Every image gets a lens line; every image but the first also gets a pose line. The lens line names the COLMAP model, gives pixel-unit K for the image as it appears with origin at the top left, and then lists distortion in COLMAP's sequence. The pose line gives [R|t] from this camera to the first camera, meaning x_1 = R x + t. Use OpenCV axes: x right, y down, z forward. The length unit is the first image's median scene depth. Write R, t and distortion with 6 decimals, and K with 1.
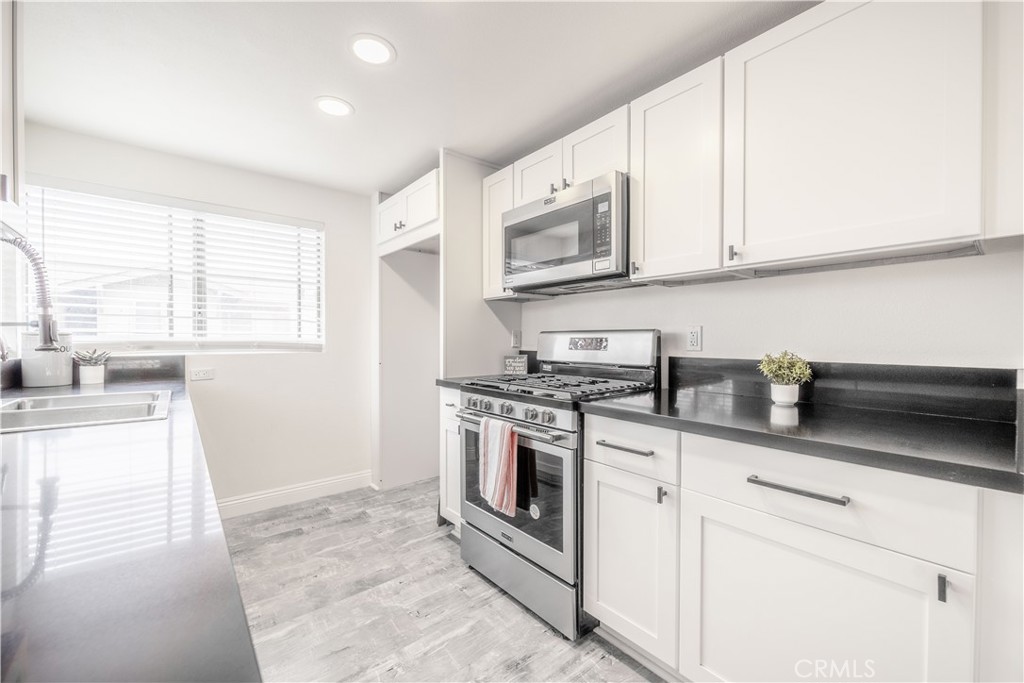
lens RADIAL K [[413.3, 0, 510.1], [0, 413.3, 343.6], [0, 0, 1]] dist [-0.000192, -0.000215]
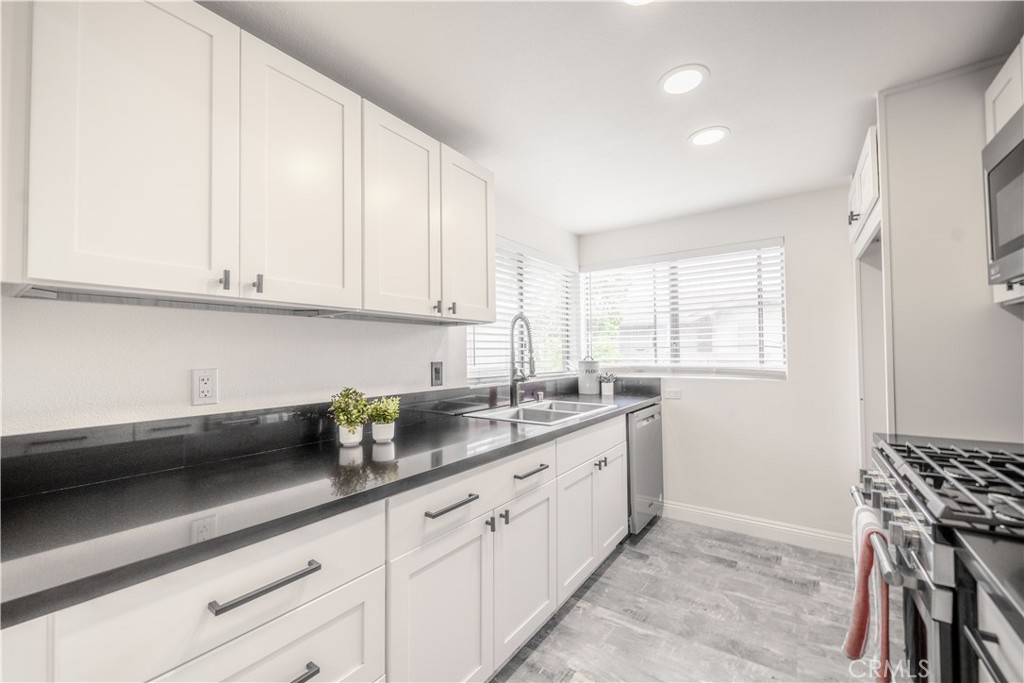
lens RADIAL K [[413.3, 0, 510.1], [0, 413.3, 343.6], [0, 0, 1]] dist [-0.000192, -0.000215]
pose [[0.259556, -0.029660, -0.965272, 0.310083], [-0.000750, 0.999522, -0.030914, -0.036924], [0.965728, 0.008748, 0.259410, 0.225688]]
